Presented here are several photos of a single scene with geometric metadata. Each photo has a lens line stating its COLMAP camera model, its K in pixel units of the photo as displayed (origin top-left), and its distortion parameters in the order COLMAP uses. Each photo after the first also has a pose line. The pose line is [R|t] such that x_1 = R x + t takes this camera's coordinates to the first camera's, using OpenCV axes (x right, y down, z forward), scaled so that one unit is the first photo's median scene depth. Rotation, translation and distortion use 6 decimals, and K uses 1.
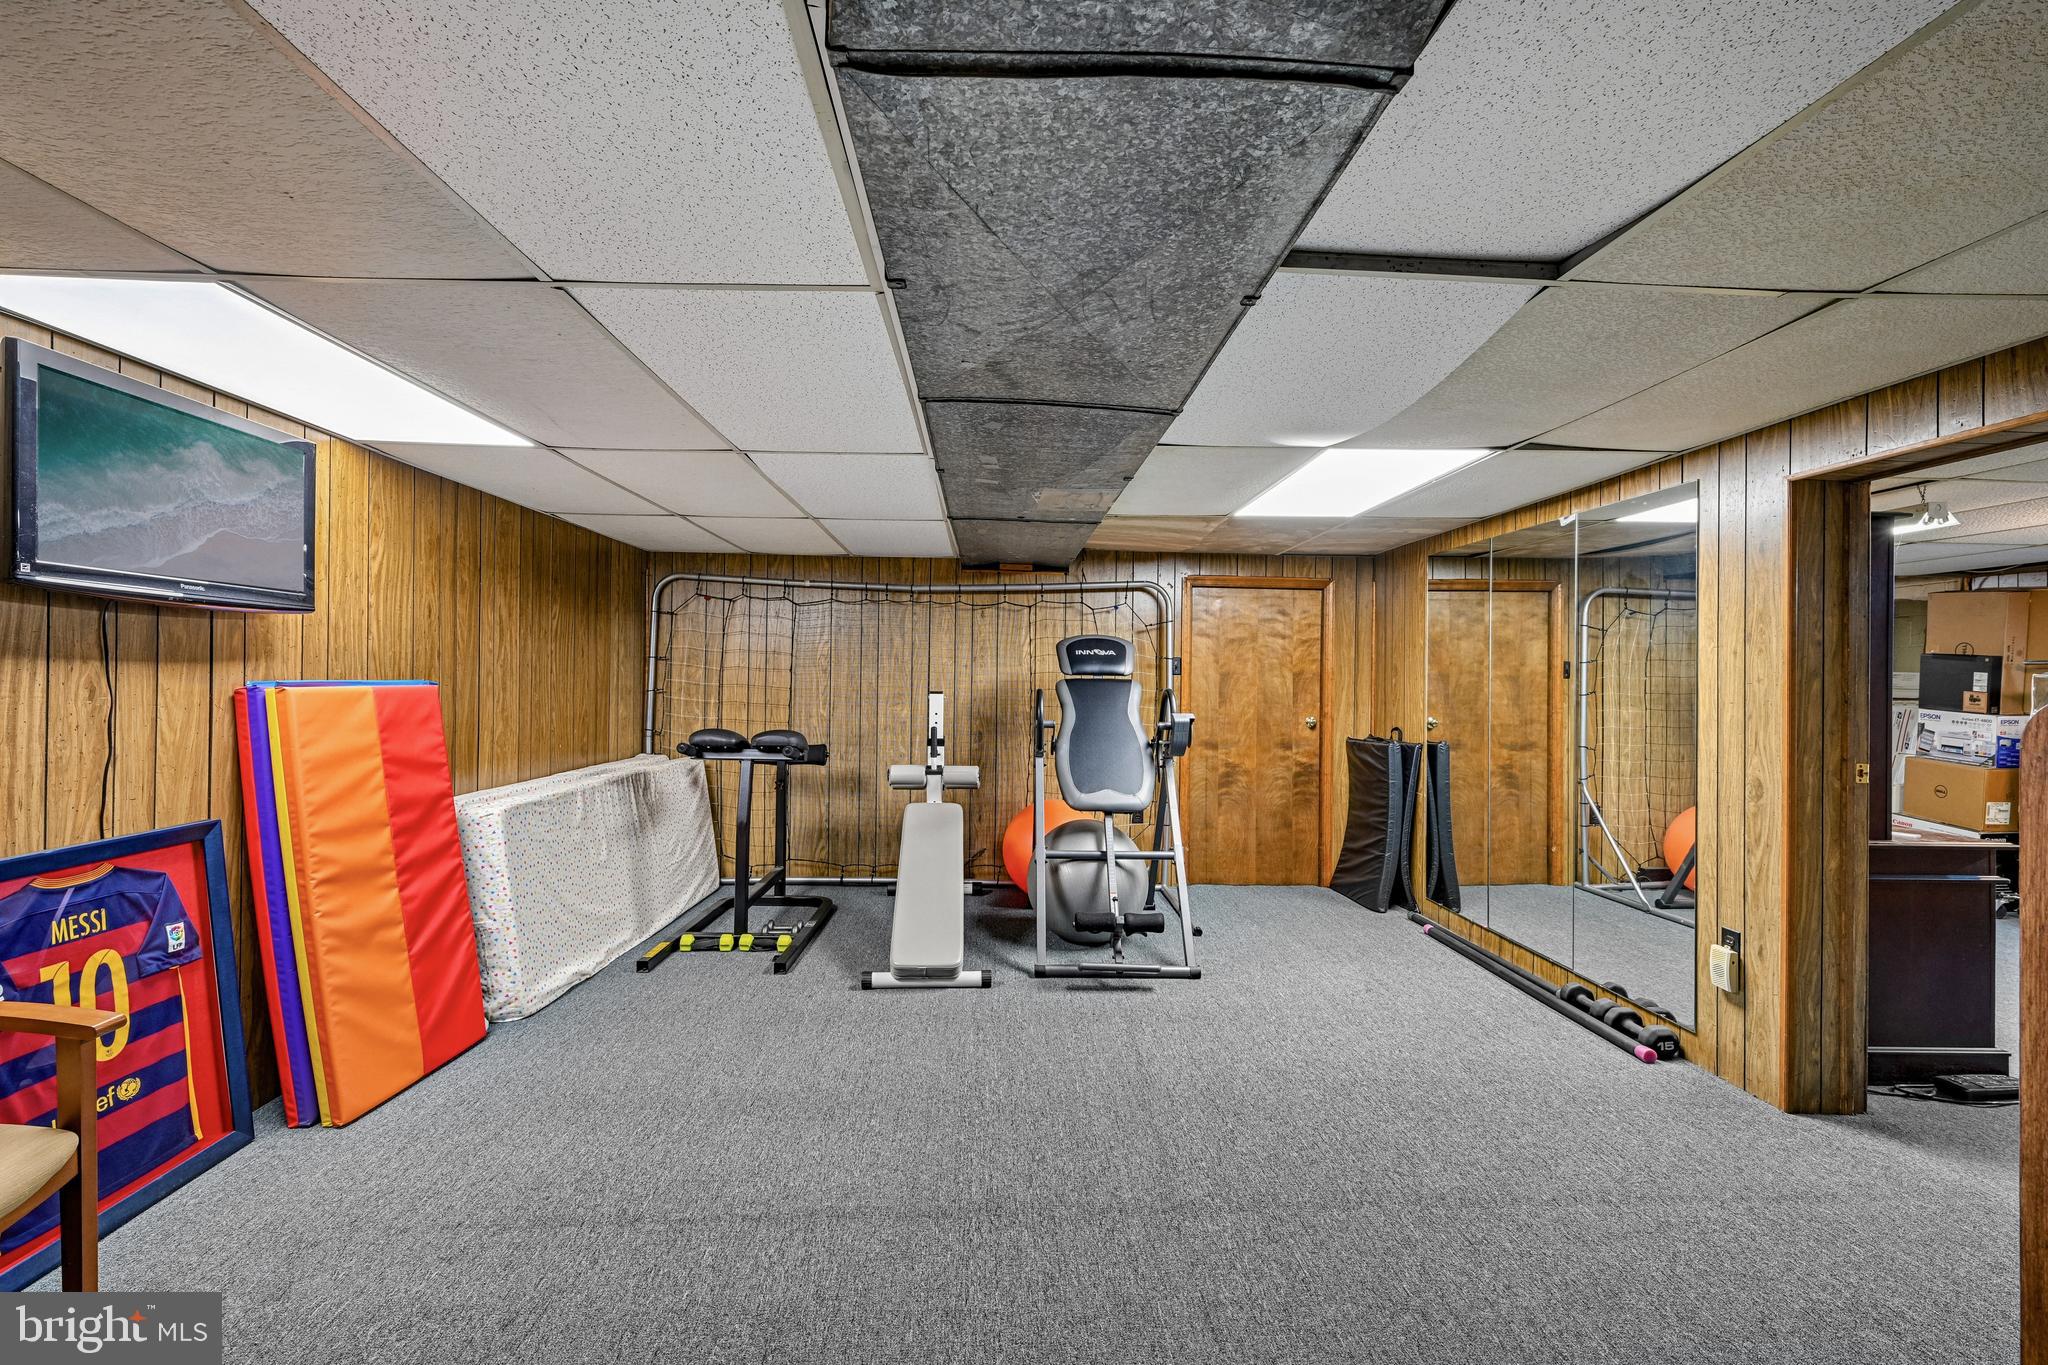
lens RADIAL K [[895.1, 0, 1023.3], [0, 895.1, 679.3], [0, 0, 1]] dist [-0.000750, 0.000372]
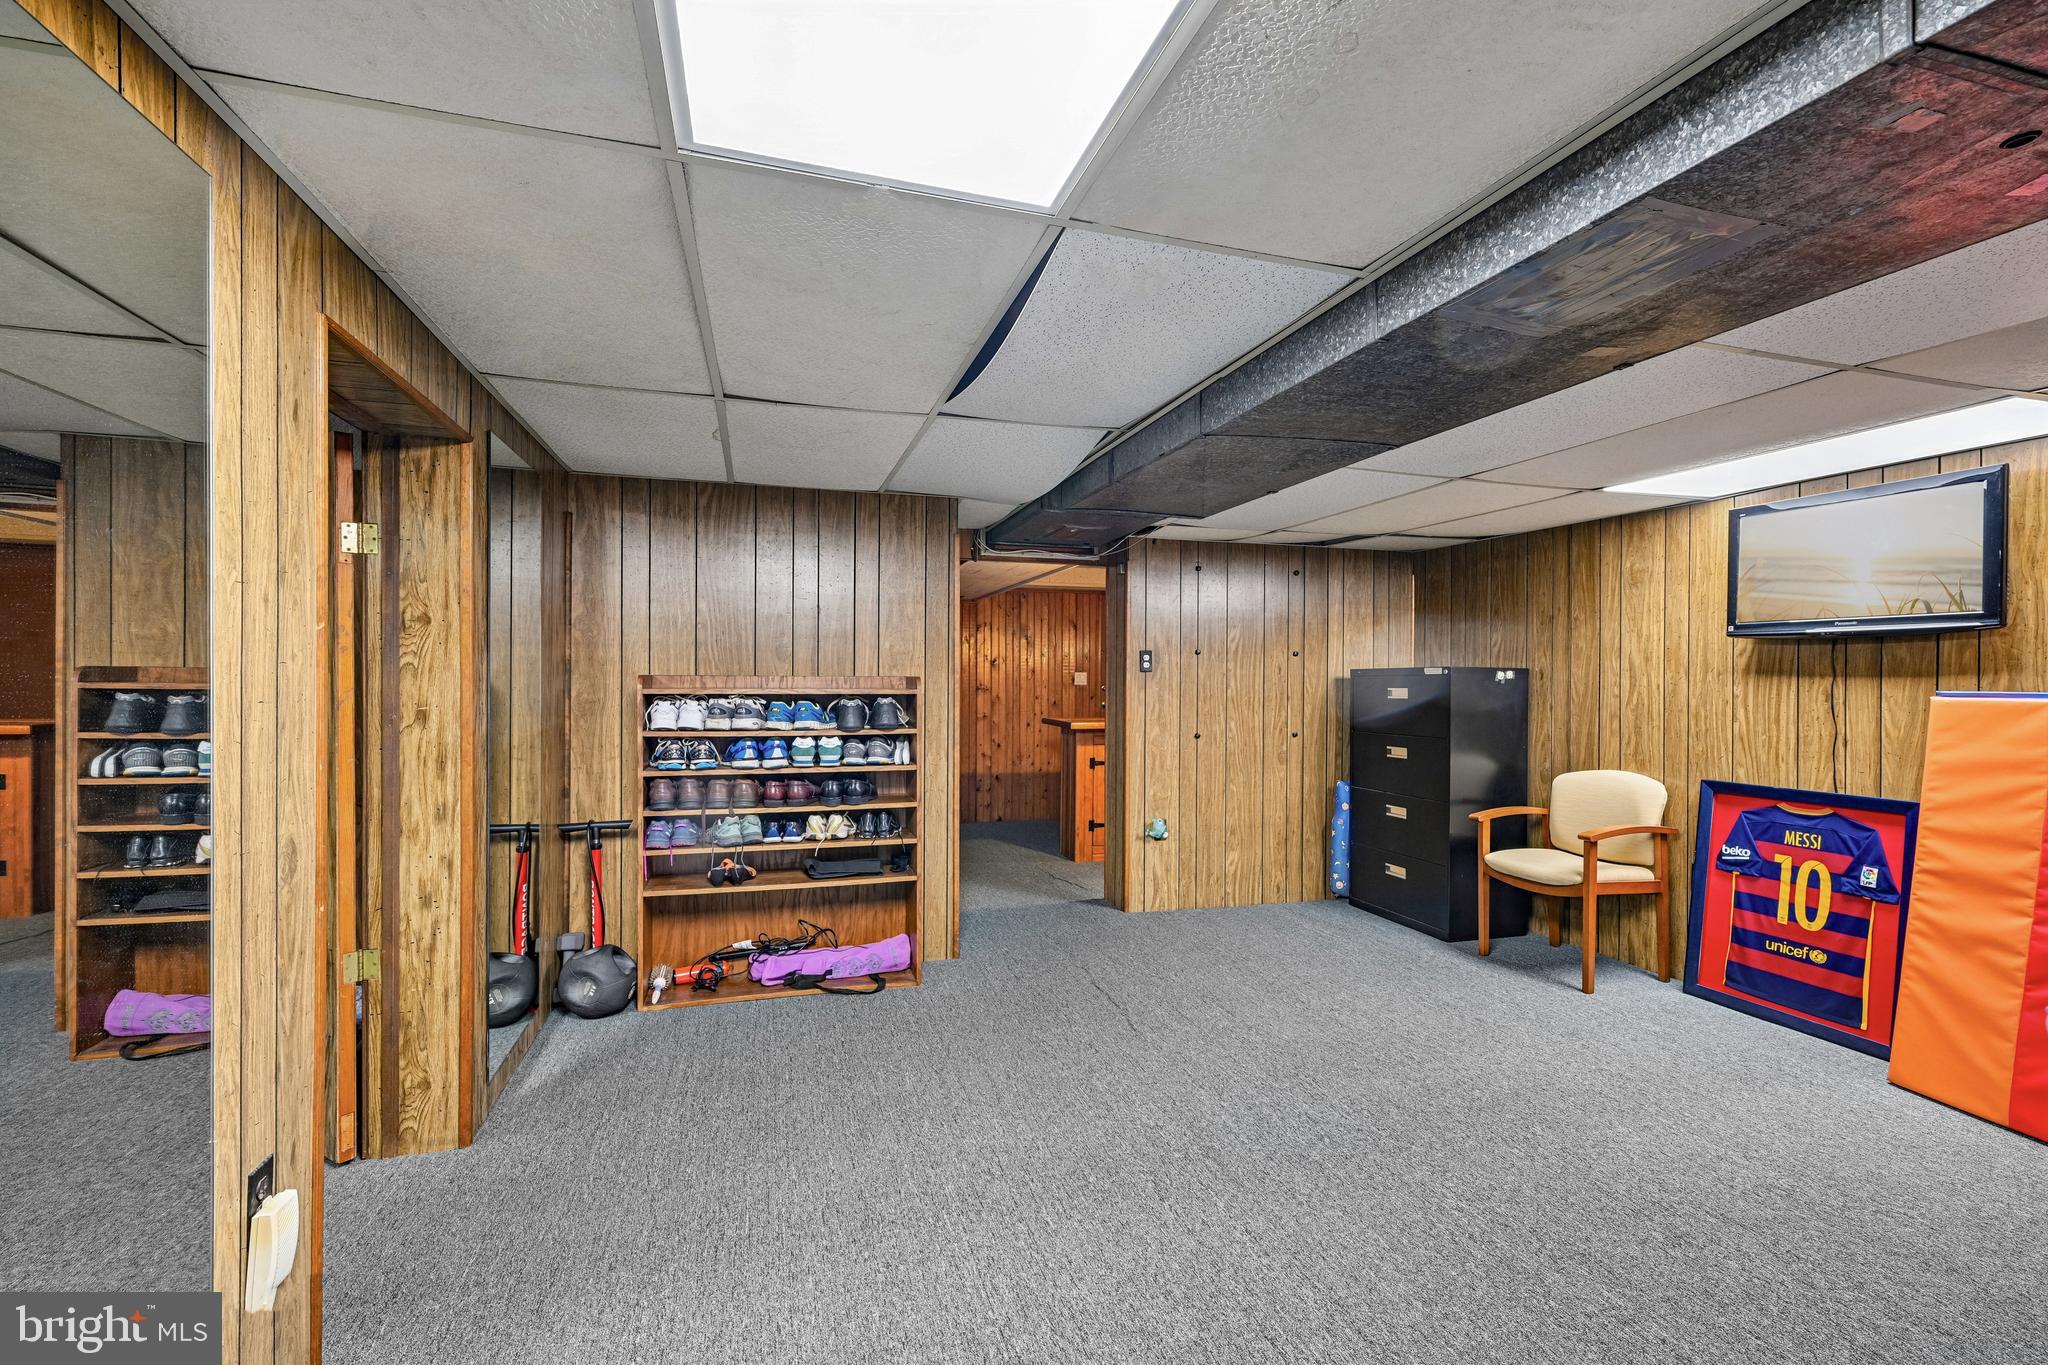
lens RADIAL K [[895.1, 0, 1040.8], [0, 895.1, 685.2], [0, 0, 1]] dist [-0.000750, 0.000372]
pose [[-0.971071, -0.014402, -0.238357, 0.654951], [-0.015453, 0.999877, 0.002541, 0.010682], [0.238291, 0.006151, -0.971174, 2.146731]]
